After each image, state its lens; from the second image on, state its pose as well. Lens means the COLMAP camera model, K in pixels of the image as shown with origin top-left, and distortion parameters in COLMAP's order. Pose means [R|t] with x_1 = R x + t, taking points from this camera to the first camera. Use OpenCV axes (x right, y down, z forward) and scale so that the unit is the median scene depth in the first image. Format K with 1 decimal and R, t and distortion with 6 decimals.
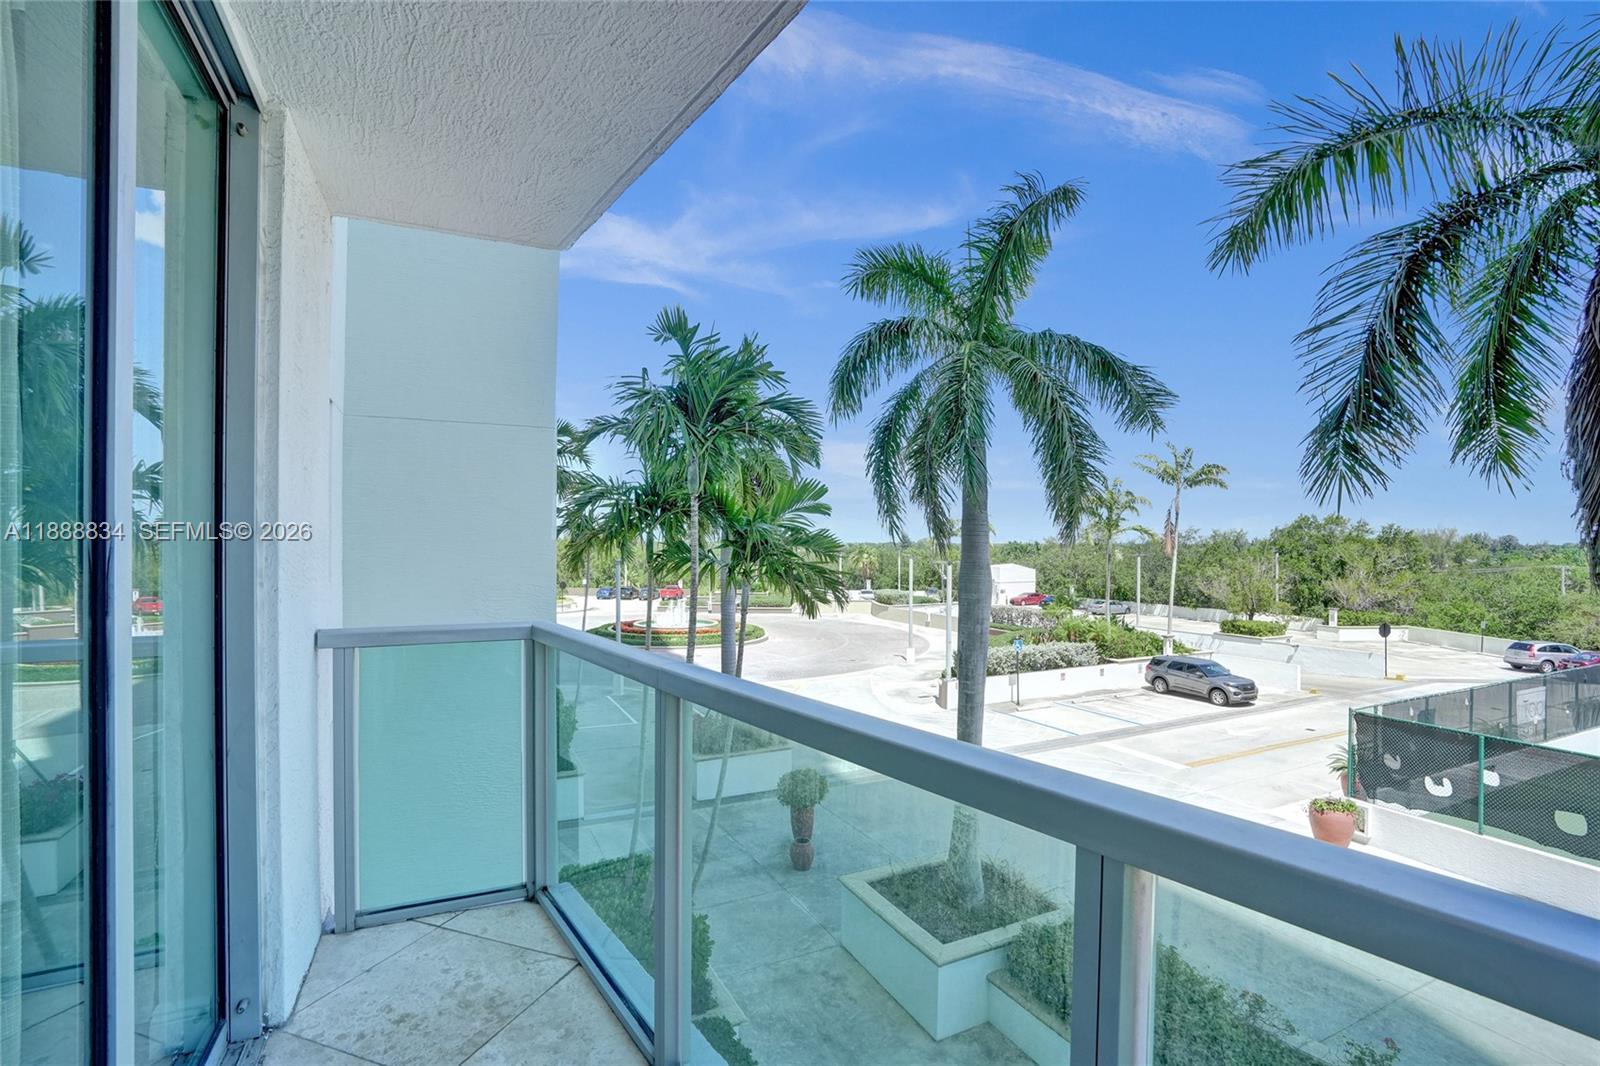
lens RADIAL K [[753.9, 0, 809.7], [0, 753.9, 539.2], [0, 0, 1]] dist [-0.069043, 0.032859]
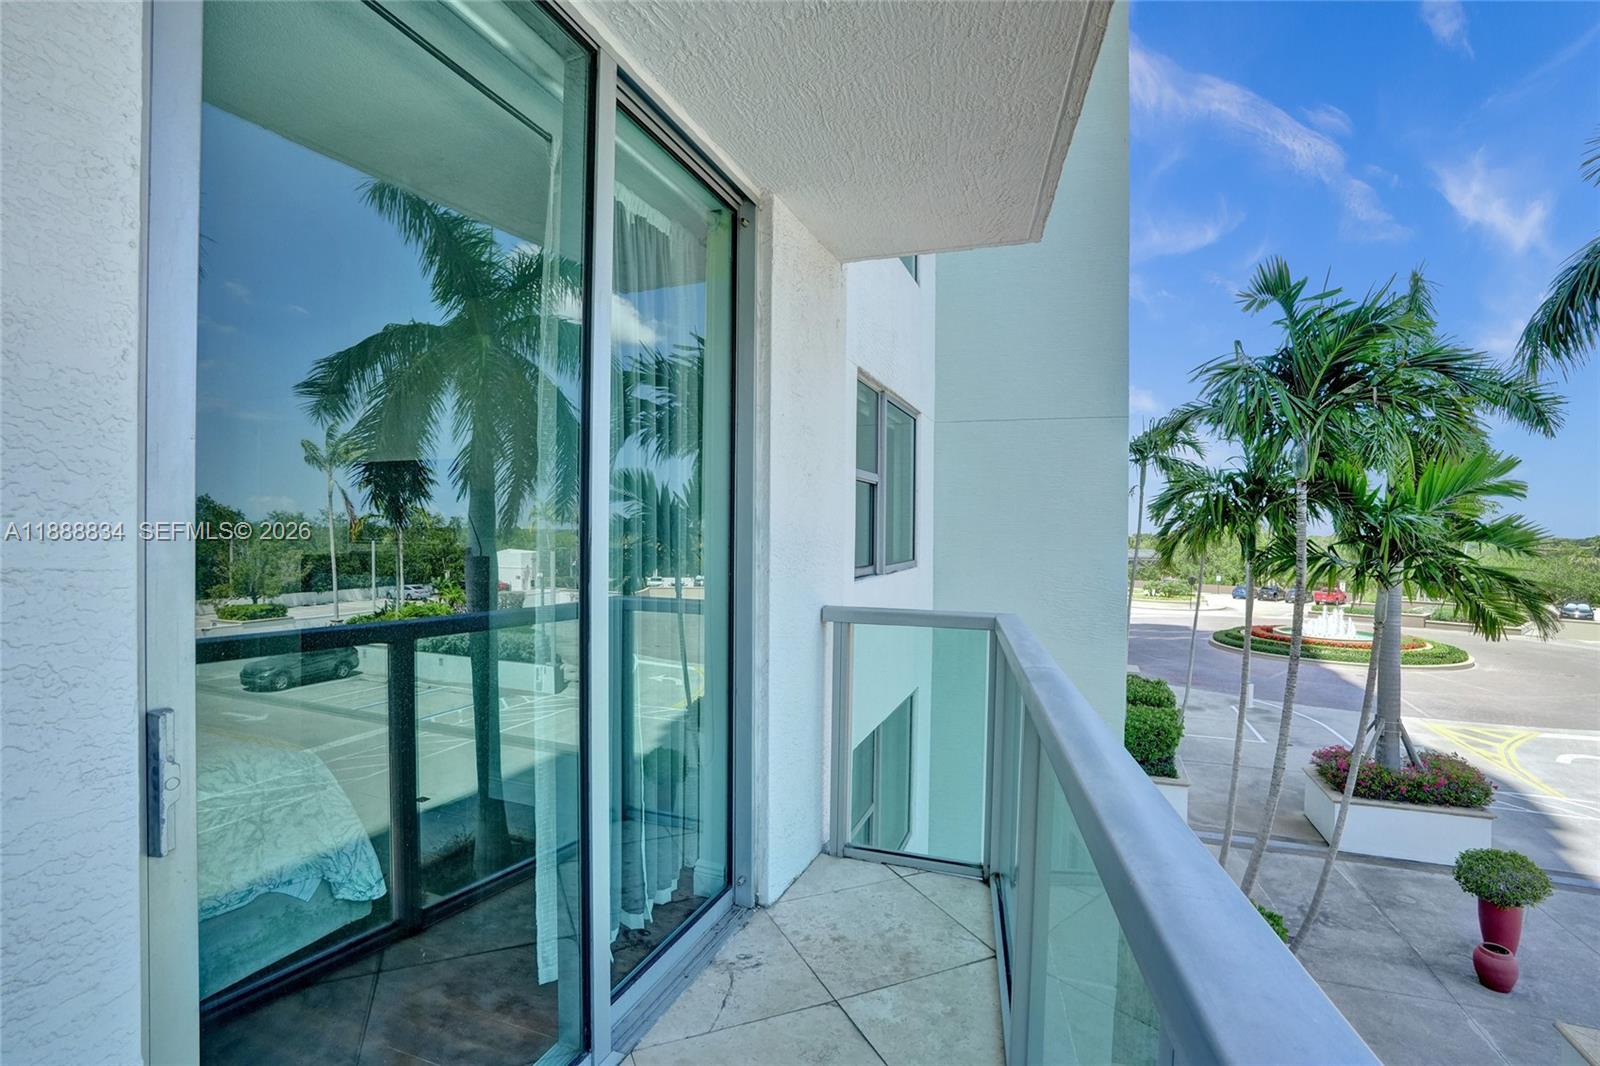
lens RADIAL K [[753.9, 0, 809.7], [0, 753.9, 539.2], [0, 0, 1]] dist [-0.069043, 0.032859]
pose [[0.679882, 0.007459, -0.733284, 0.210937], [-0.002320, 0.999965, 0.008020, 0.001668], [0.733318, -0.003751, 0.679876, 0.114486]]
